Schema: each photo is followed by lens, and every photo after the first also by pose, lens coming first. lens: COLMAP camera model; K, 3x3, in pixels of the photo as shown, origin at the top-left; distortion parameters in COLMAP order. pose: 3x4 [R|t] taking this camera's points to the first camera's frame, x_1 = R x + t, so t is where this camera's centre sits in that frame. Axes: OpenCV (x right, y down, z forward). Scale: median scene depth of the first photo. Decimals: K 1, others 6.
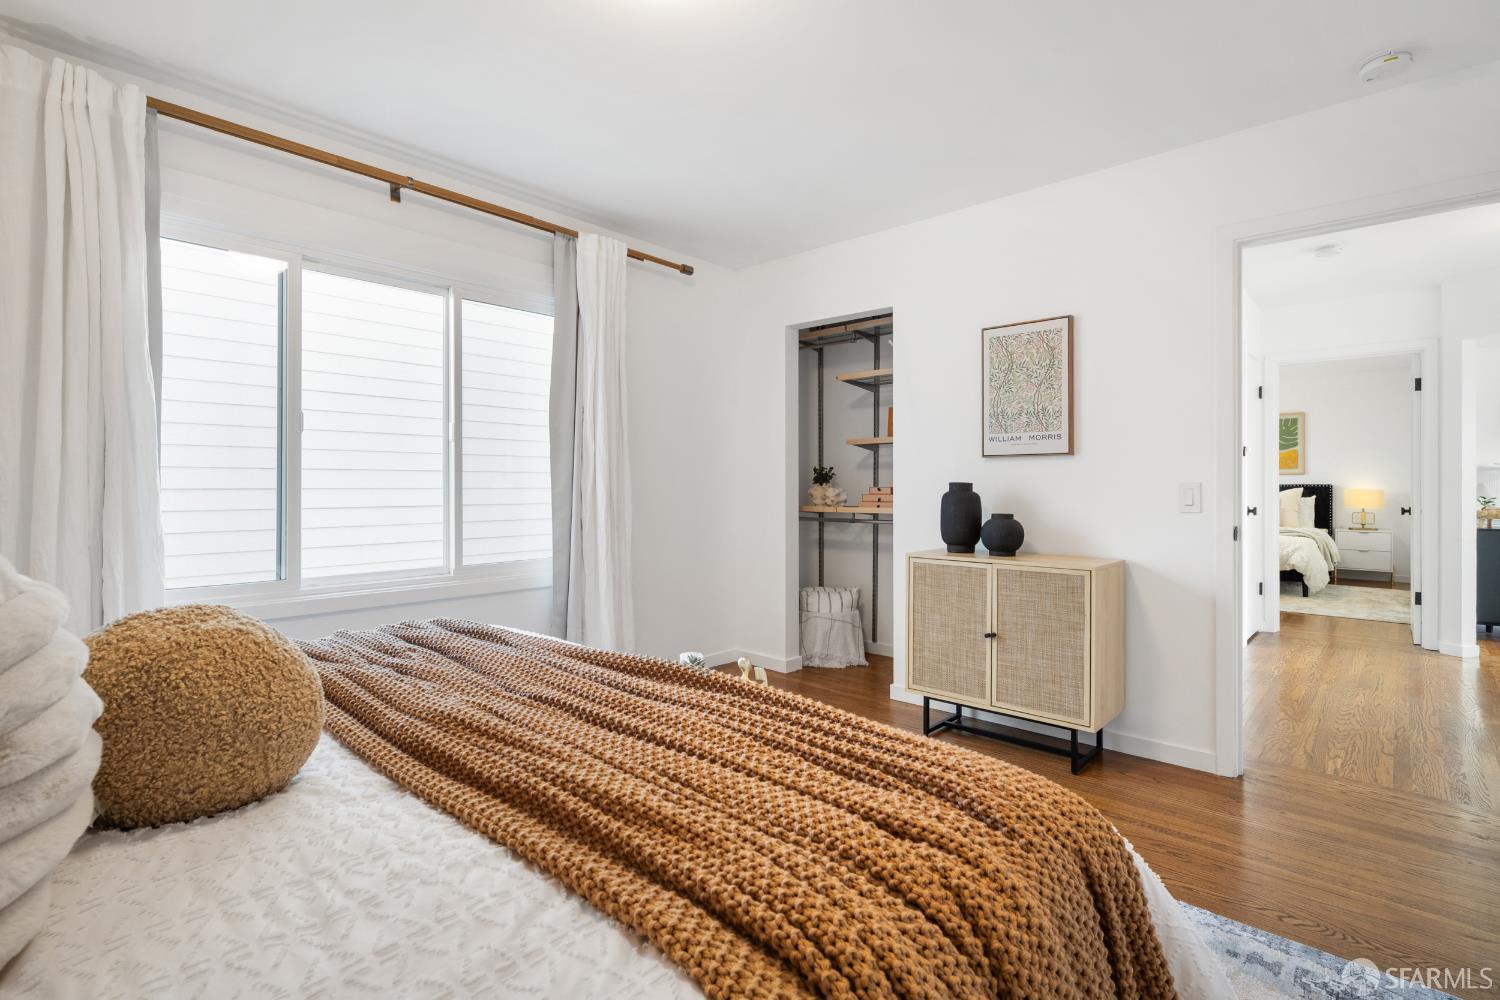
lens RADIAL K [[674.7, 0, 762.9], [0, 674.7, 492.9], [0, 0, 1]] dist [0.001032, -0.000023]
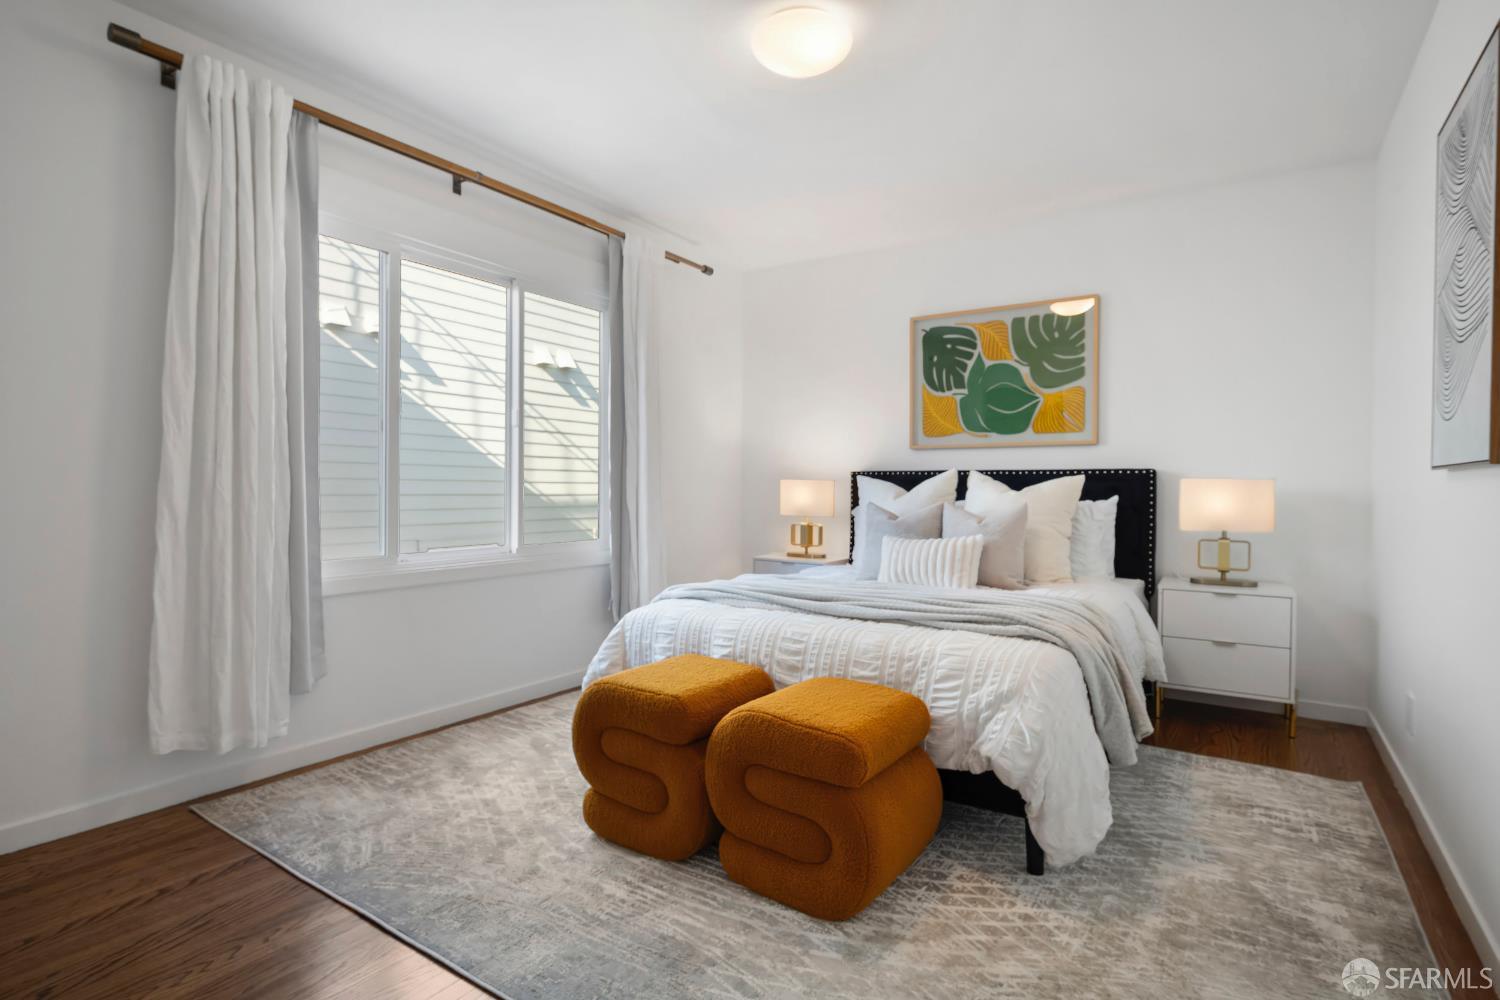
lens RADIAL K [[763.1, 0, 752.5], [0, 763.1, 500.5], [0, 0, 1]] dist [-0.007353, -0.001070]
pose [[0.984481, -0.002899, 0.175469, 0.543608], [0.002559, 0.999994, 0.002164, 0.005181], [-0.175475, -0.001681, 0.984482, 0.614277]]
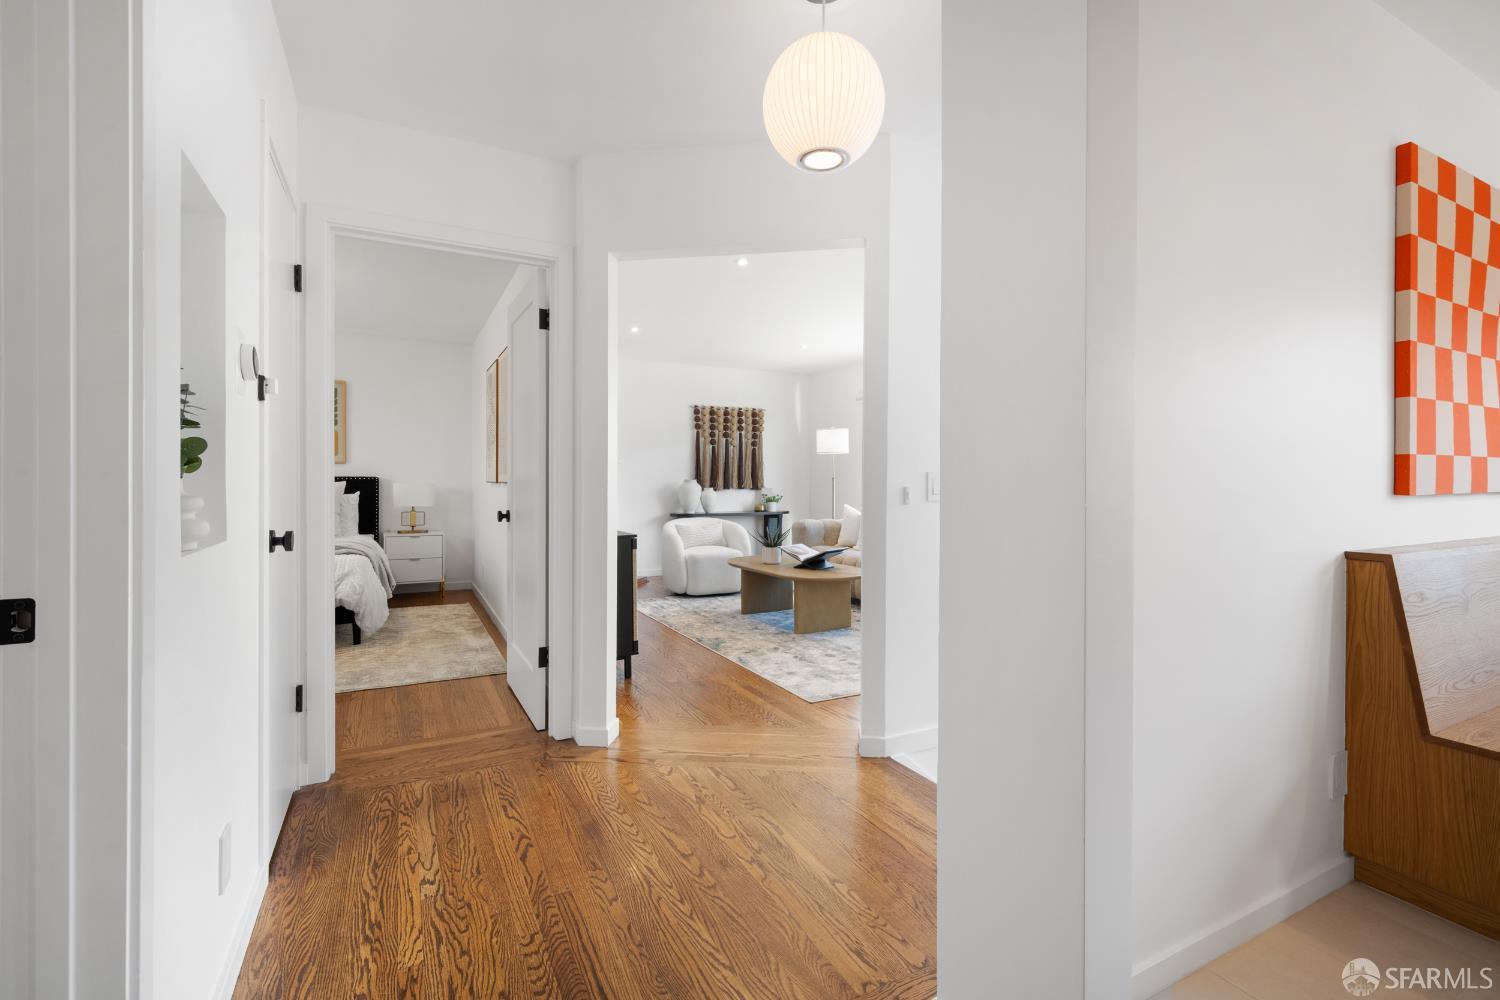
lens RADIAL K [[674.7, 0, 756.0], [0, 674.7, 481.0], [0, 0, 1]] dist [0.001032, -0.000023]
pose [[0.315770, 0.000226, 0.948836, 0.247709], [0.003677, 0.999992, -0.001462, -0.004750], [-0.948829, 0.003950, 0.315767, 0.348910]]
